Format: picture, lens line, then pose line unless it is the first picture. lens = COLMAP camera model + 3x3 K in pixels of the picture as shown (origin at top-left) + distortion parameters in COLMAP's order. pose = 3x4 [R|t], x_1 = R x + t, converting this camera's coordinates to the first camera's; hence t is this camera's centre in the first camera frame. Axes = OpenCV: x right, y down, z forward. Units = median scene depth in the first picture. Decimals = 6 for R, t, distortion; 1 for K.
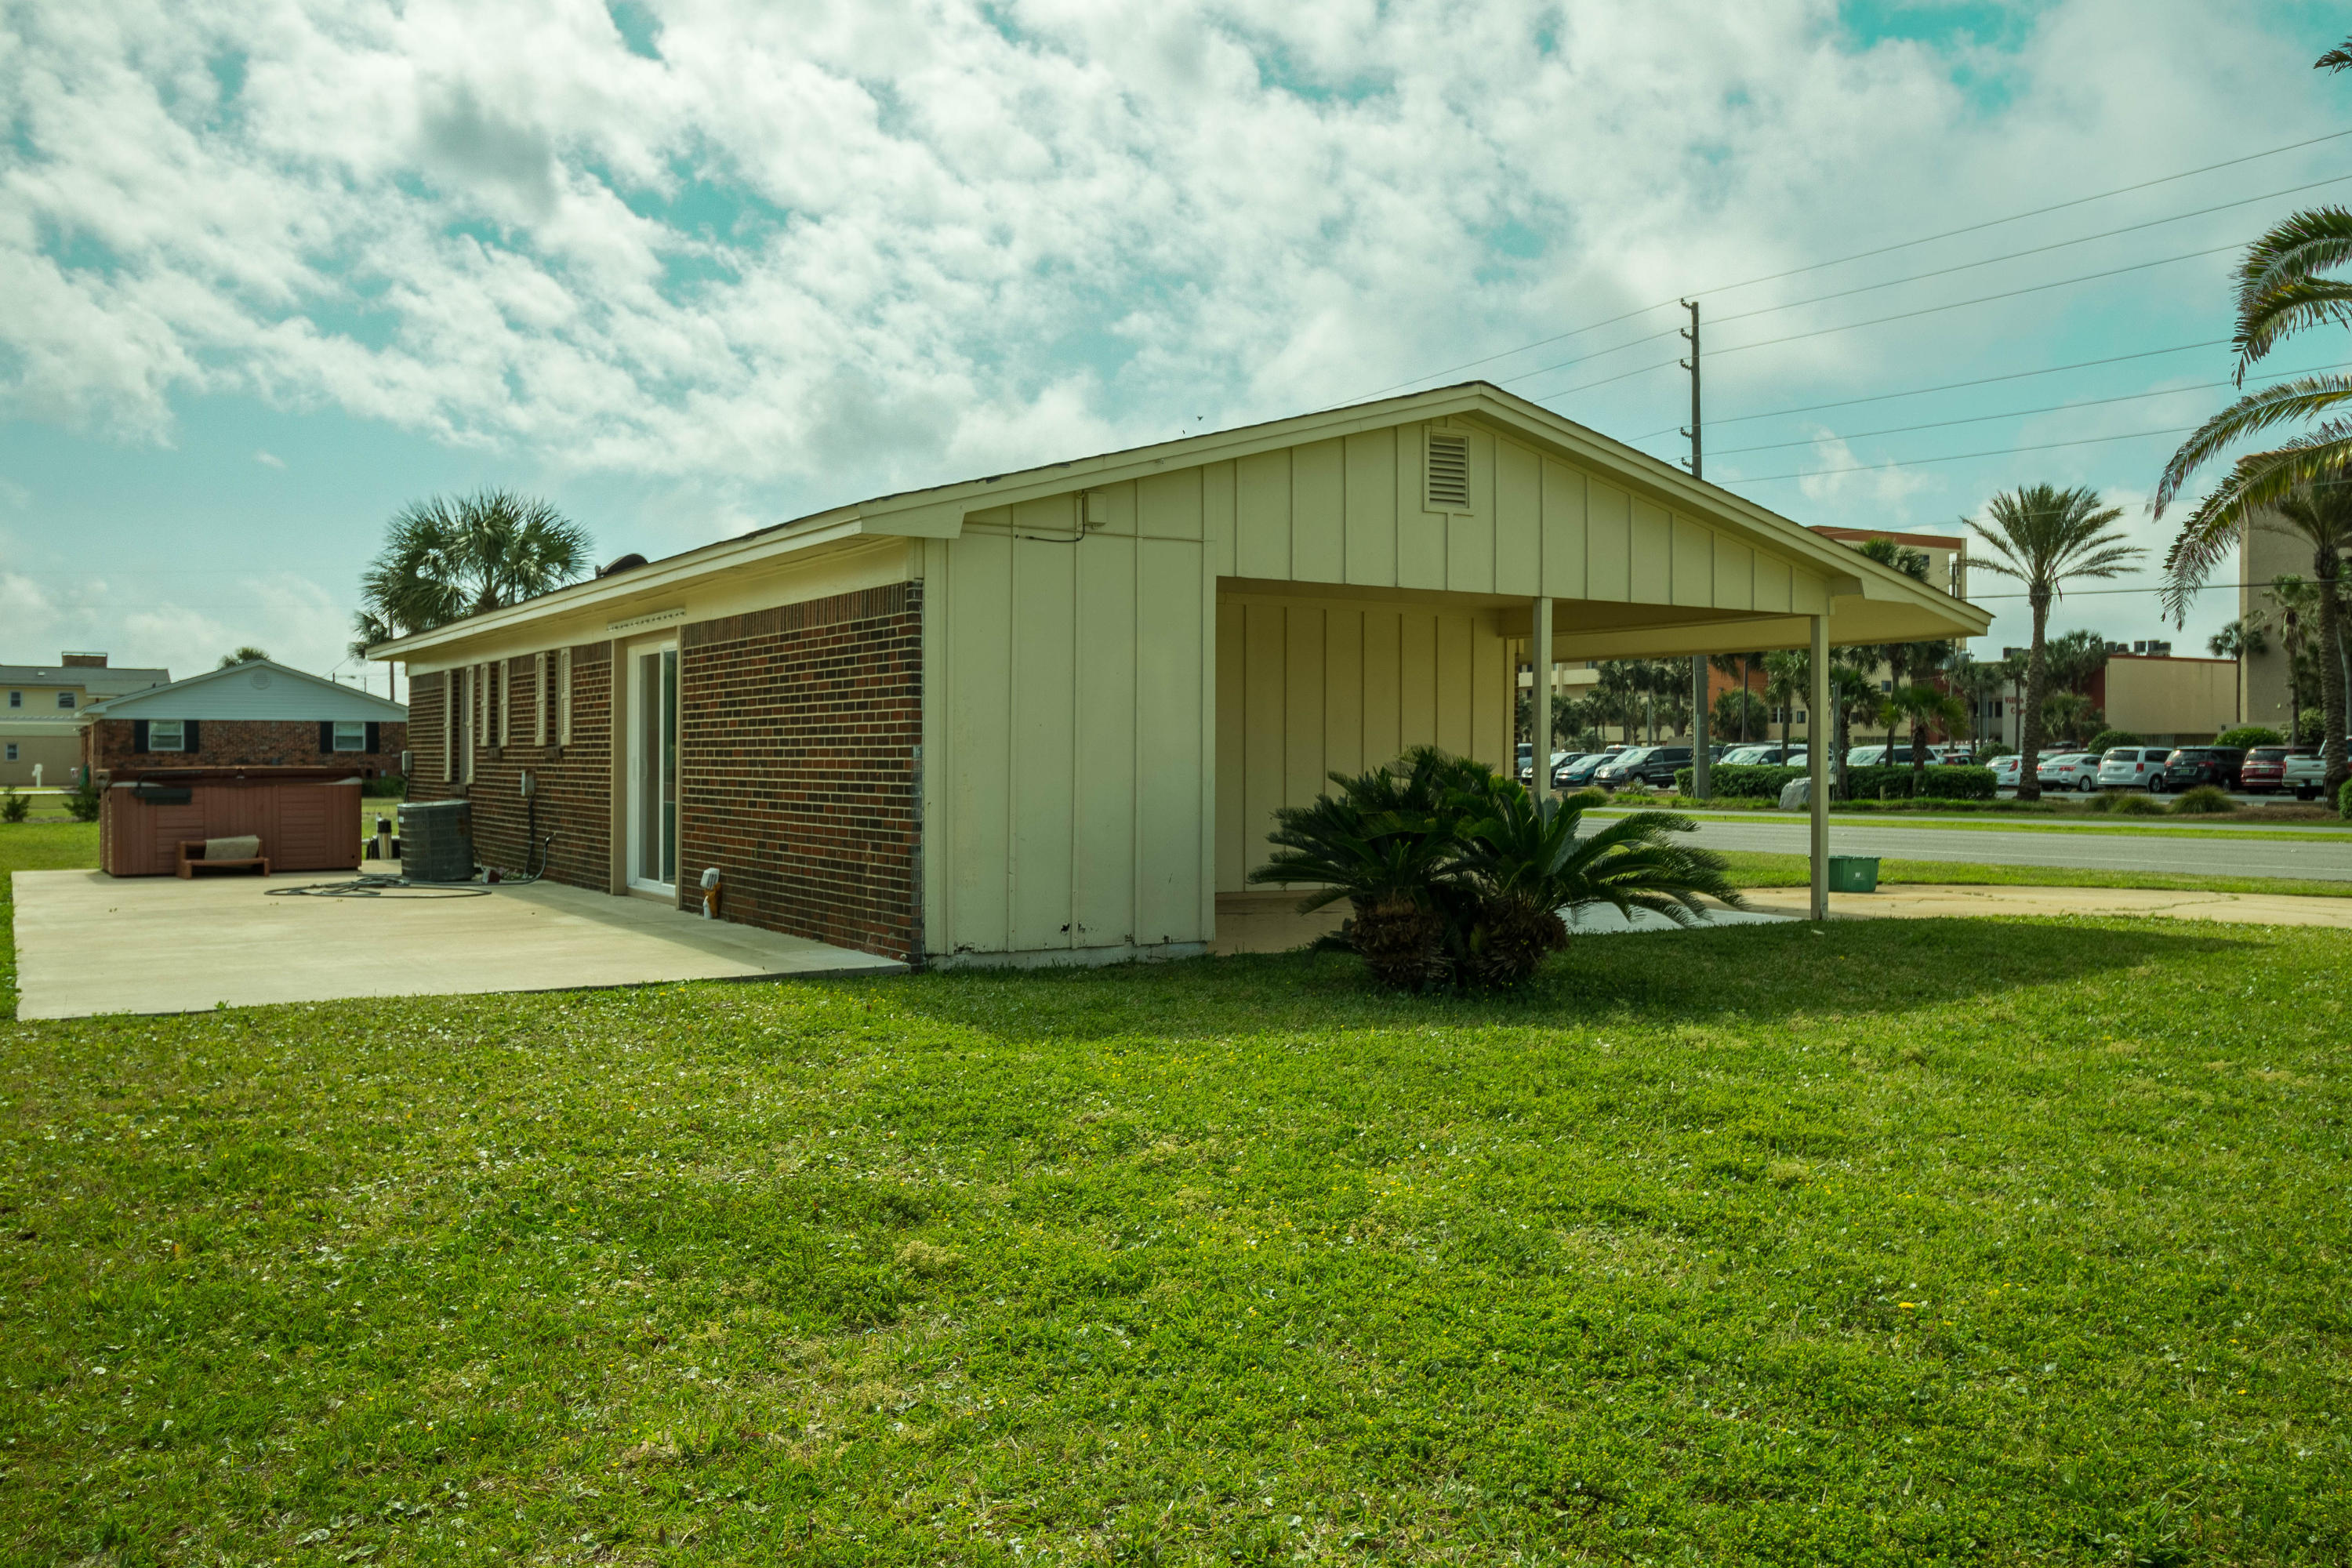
lens RADIAL K [[1902.8, 0, 1180.5], [0, 1902.8, 770.6], [0, 0, 1]] dist [0.011886, -0.010775]
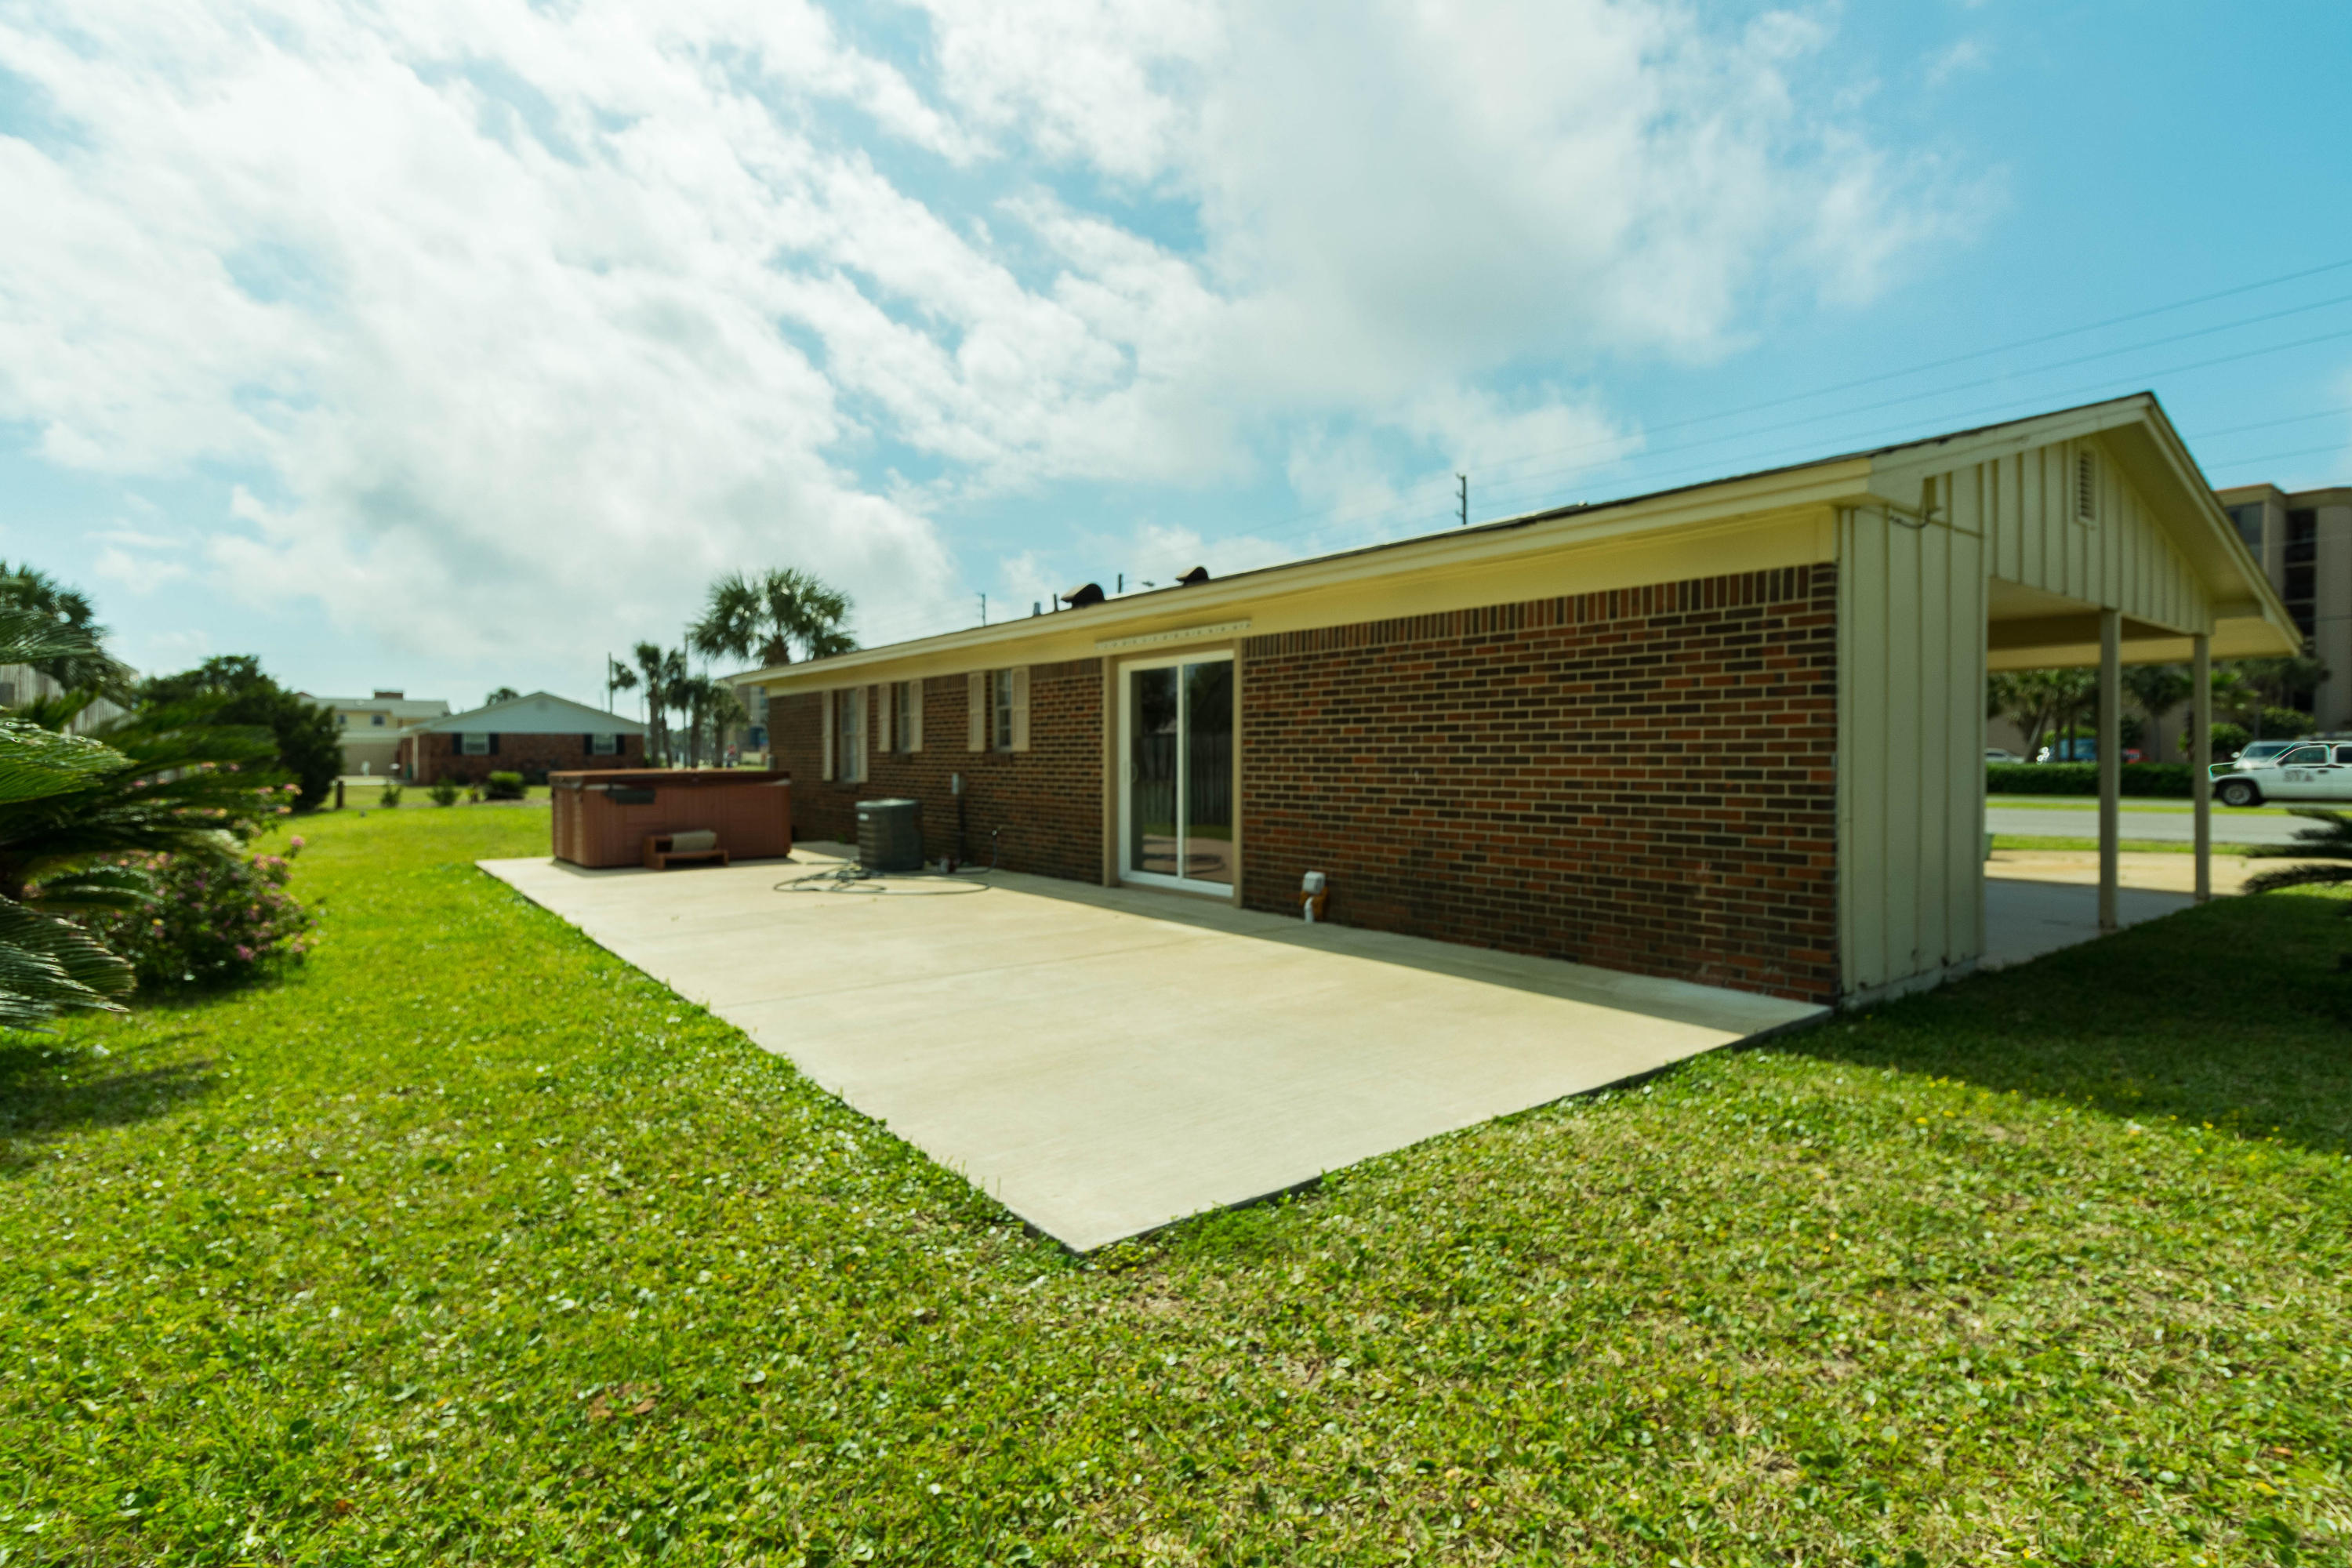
lens RADIAL K [[1109.8, 0, 1179.3], [0, 1109.8, 771.0], [0, 0, 1]] dist [0.001324, 0.004764]
pose [[0.994233, -0.004907, 0.107125, -0.285798], [0.004108, 0.999962, 0.007683, -0.006054], [-0.107159, -0.007198, 0.994216, 0.312850]]
